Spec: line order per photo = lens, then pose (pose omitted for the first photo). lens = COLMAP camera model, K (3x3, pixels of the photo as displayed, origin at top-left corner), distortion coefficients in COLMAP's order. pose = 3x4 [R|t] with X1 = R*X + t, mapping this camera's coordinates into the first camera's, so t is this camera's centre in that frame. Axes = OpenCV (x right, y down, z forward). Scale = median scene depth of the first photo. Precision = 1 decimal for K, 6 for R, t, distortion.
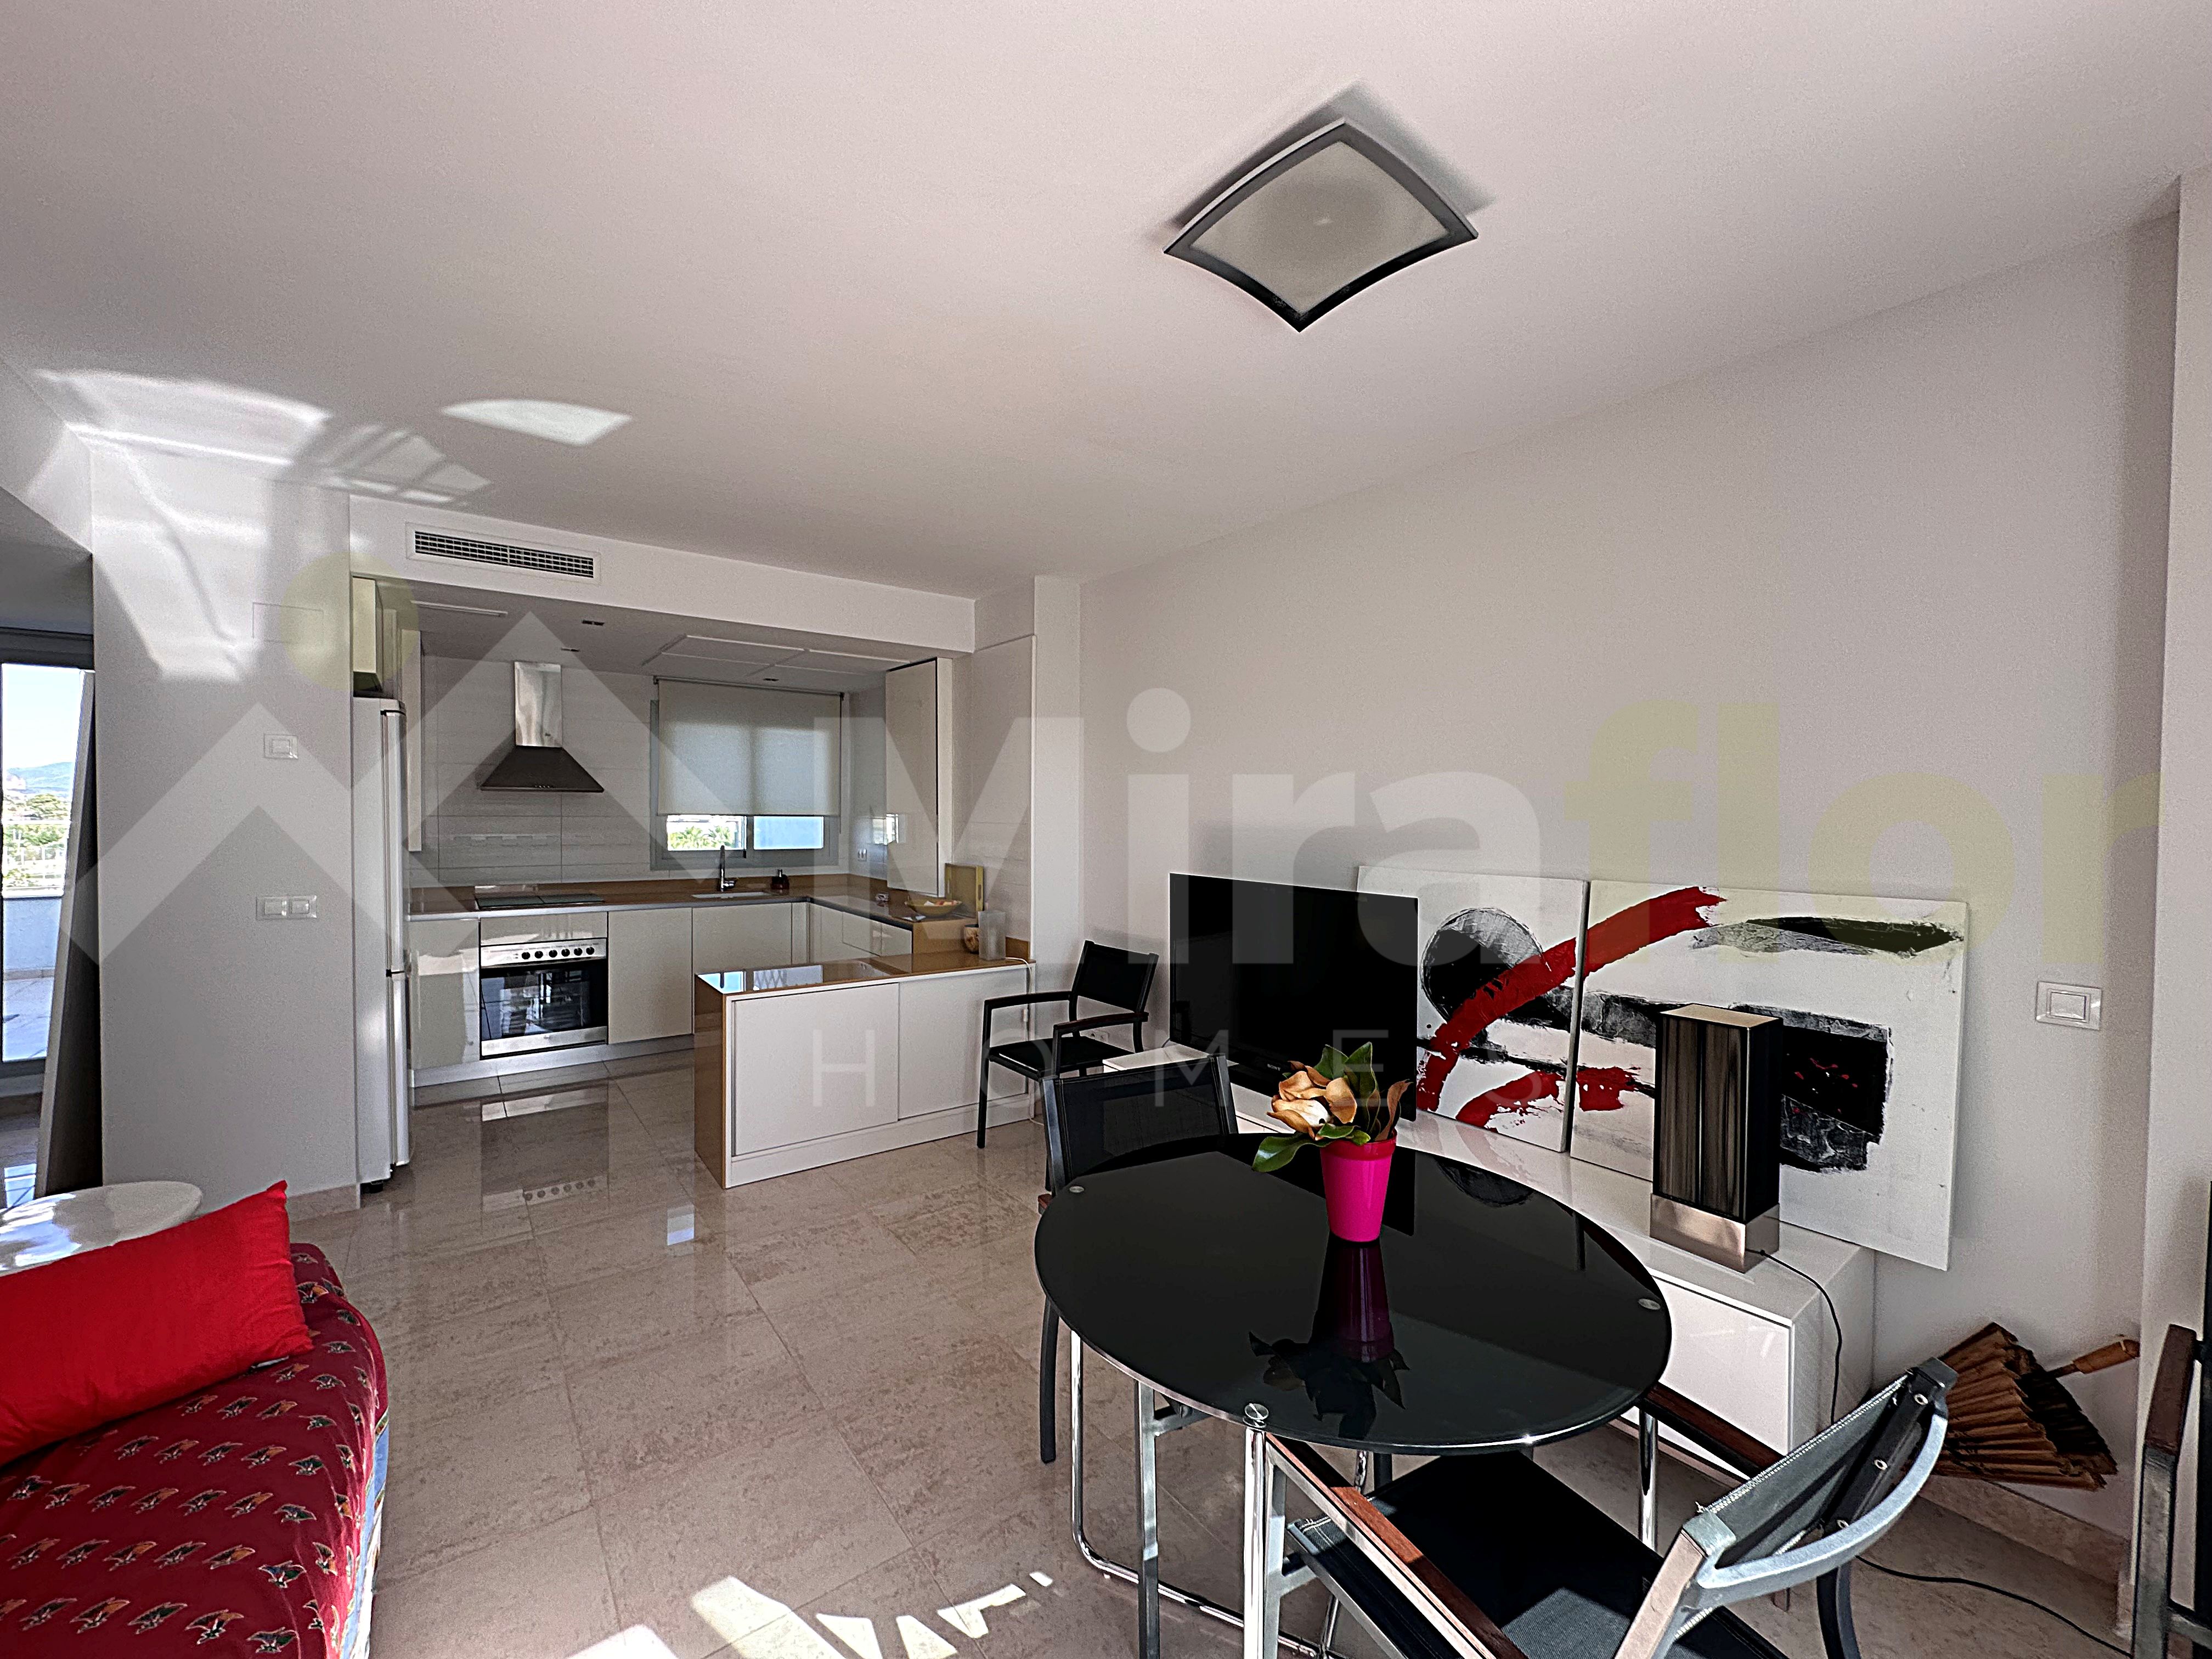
lens RADIAL K [[887.5, 0, 1106.0], [0, 887.5, 829.5], [0, 0, 1]] dist [-0.001120, 0.000862]
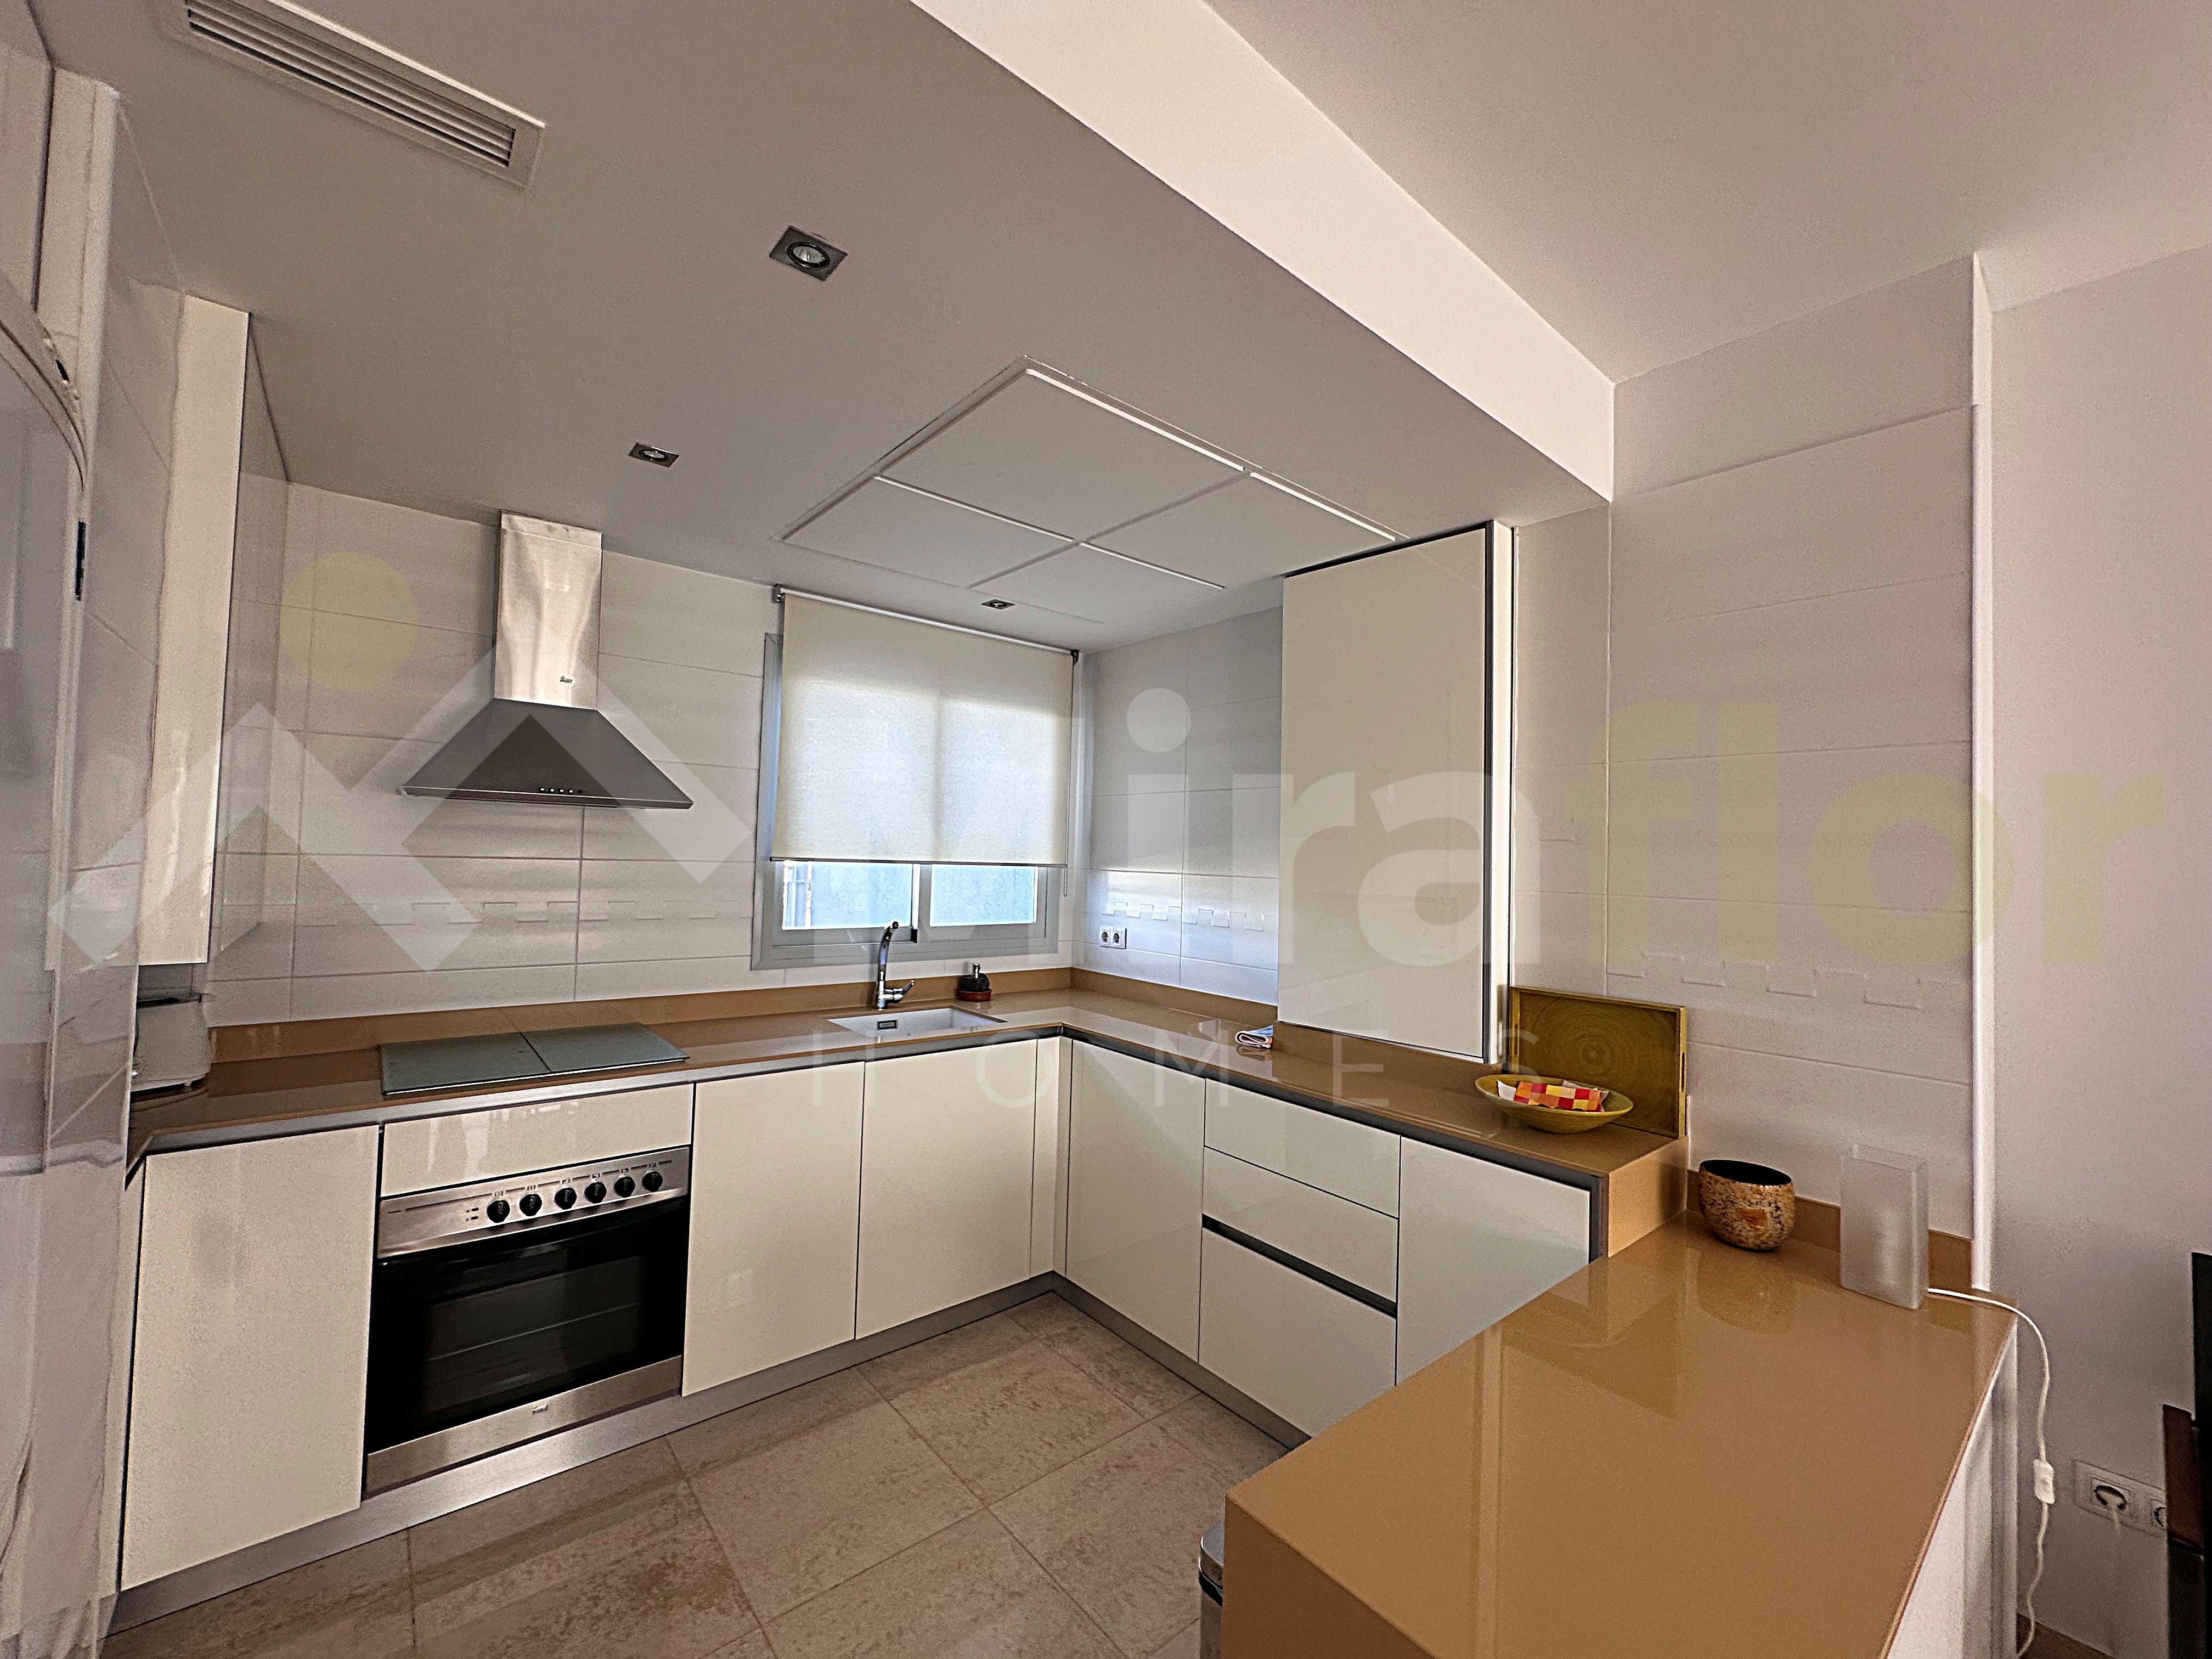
lens RADIAL K [[887.5, 0, 1106.0], [0, 887.5, 829.5], [0, 0, 1]] dist [-0.001120, 0.000862]
pose [[0.998233, 0.023542, 0.054553, -0.659421], [-0.020615, 0.998349, -0.053612, -0.018237], [-0.055725, 0.052393, 0.997071, 0.938791]]
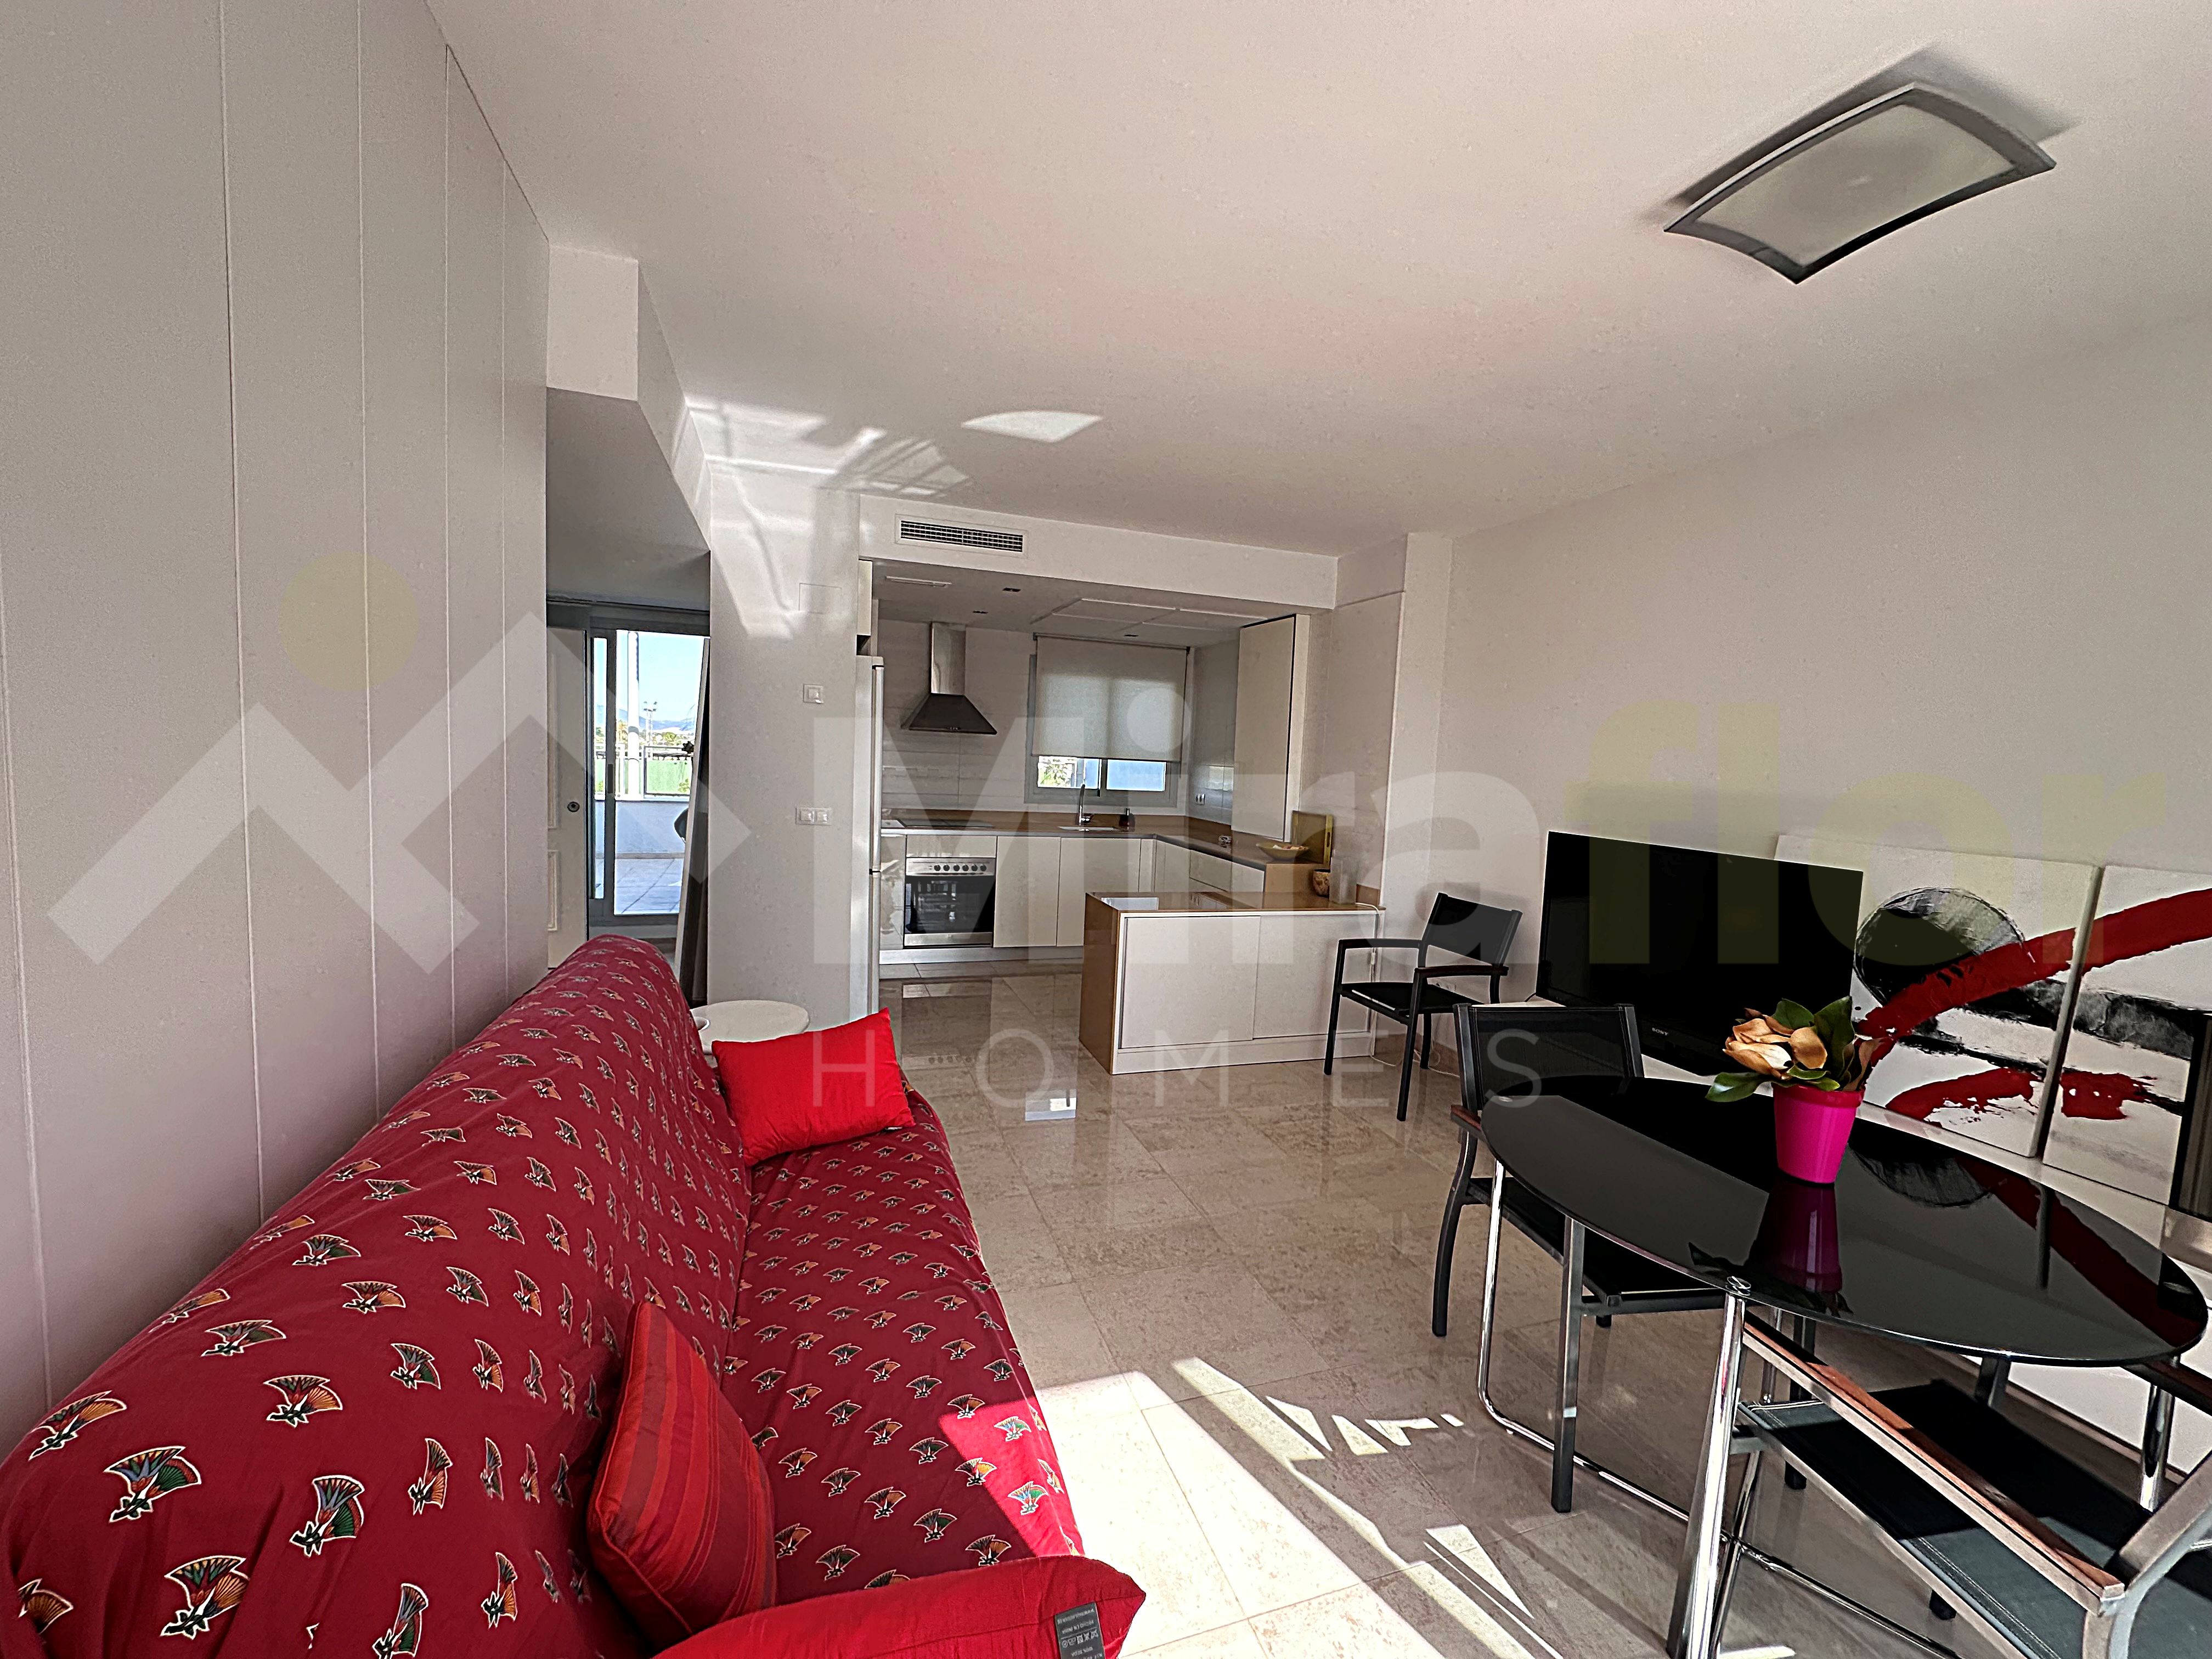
lens RADIAL K [[887.5, 0, 1106.0], [0, 887.5, 829.5], [0, 0, 1]] dist [-0.001120, 0.000862]
pose [[0.949935, 0.061055, -0.306425, -0.108935], [-0.044028, 0.997093, 0.062181, 0.007813], [0.309330, -0.045577, 0.949862, -0.124463]]
